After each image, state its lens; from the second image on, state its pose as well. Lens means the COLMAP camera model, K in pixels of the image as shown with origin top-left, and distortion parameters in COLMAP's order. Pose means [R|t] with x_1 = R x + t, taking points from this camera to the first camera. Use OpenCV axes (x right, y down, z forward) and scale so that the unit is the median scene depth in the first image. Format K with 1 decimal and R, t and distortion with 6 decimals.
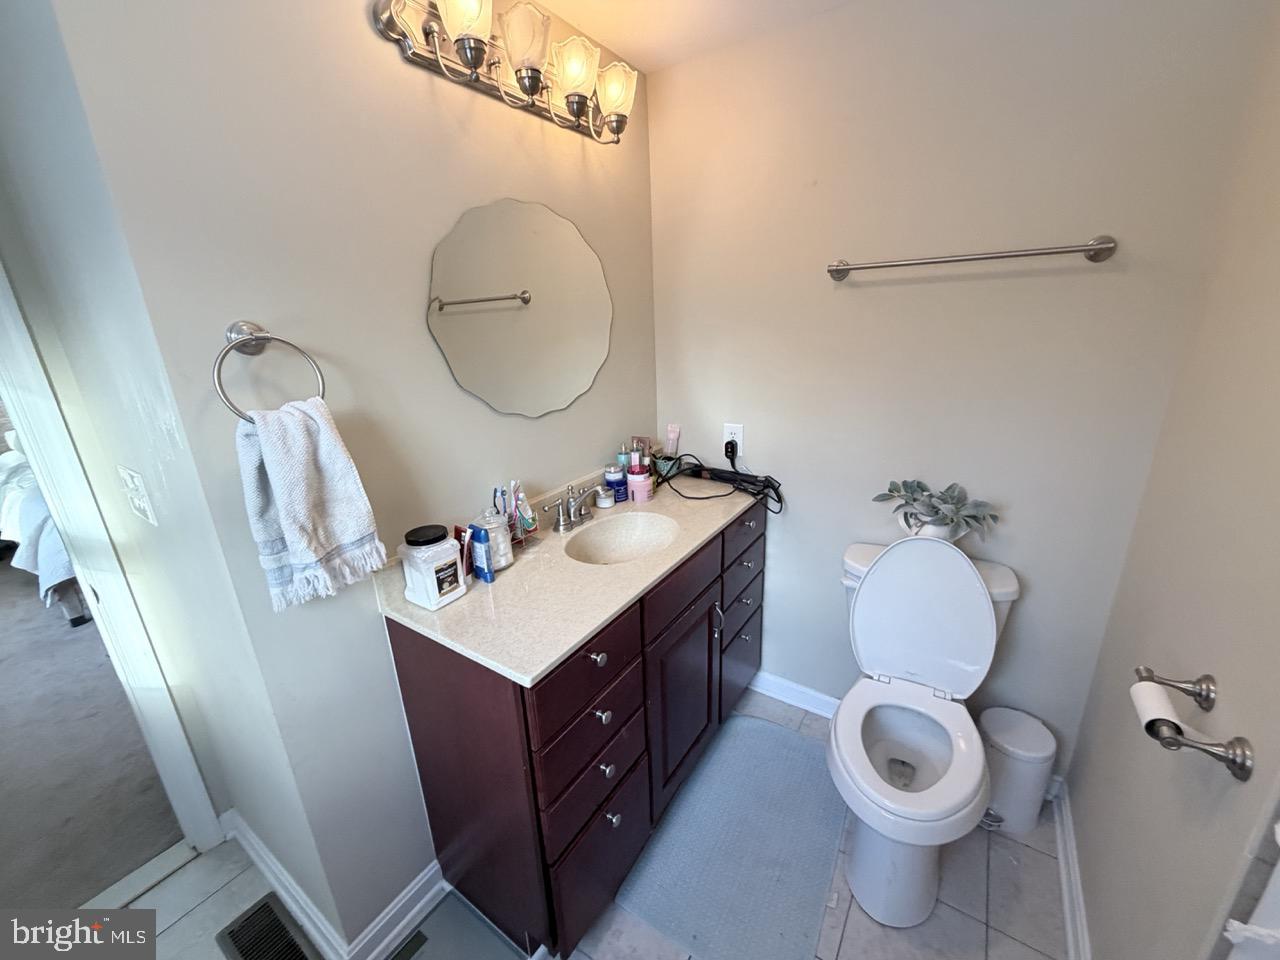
lens RADIAL K [[509.6, 0, 637.4], [0, 509.6, 481.3], [0, 0, 1]] dist [-0.001333, 0.000371]
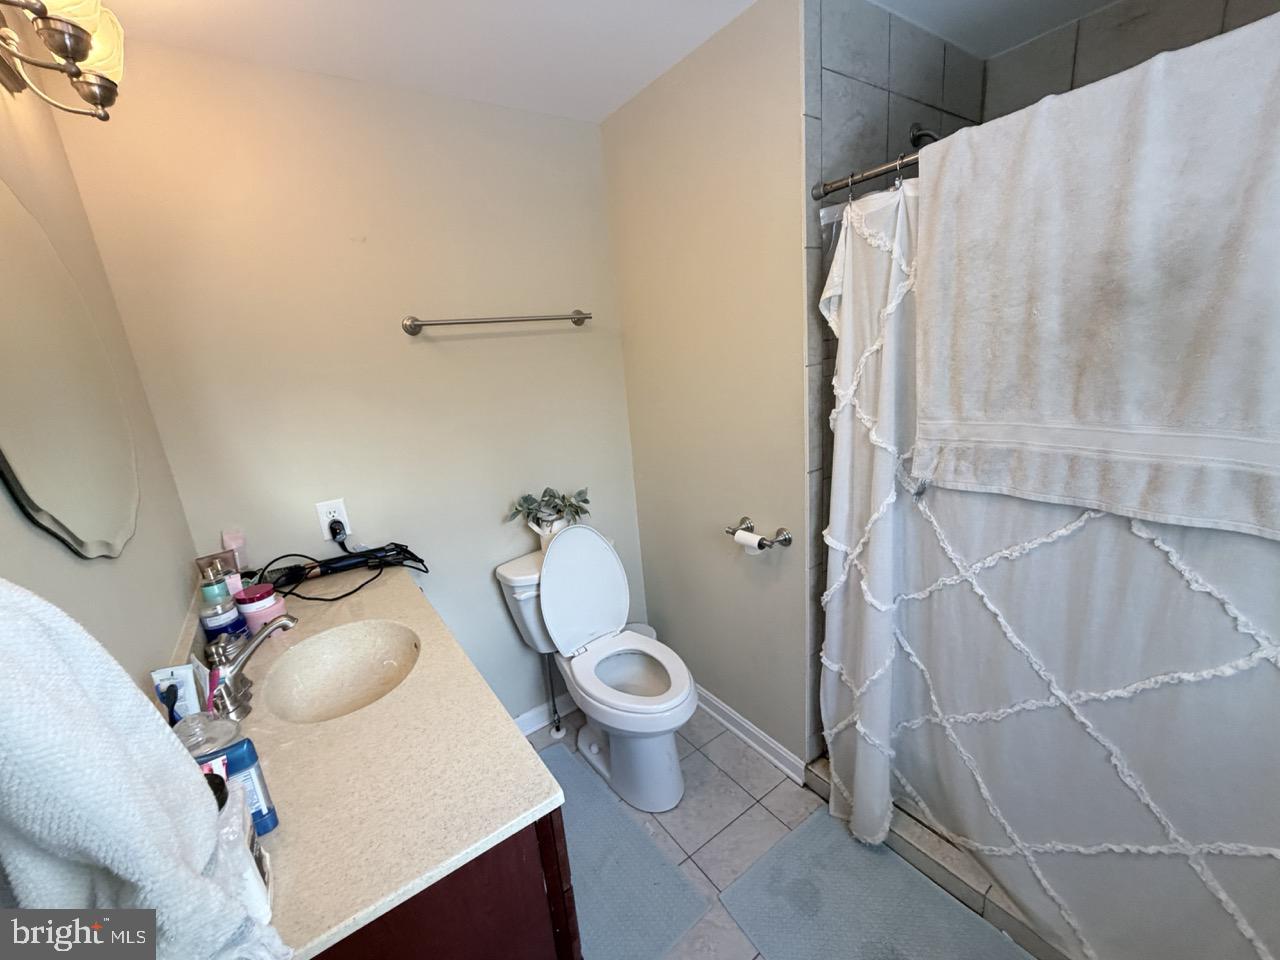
lens RADIAL K [[509.6, 0, 636.3], [0, 509.6, 480.4], [0, 0, 1]] dist [-0.001333, 0.000371]
pose [[0.360813, -0.229562, 0.903944, -0.452006], [0.350312, 0.931621, 0.096763, -0.058359], [-0.864347, 0.281749, 0.416560, 0.255796]]
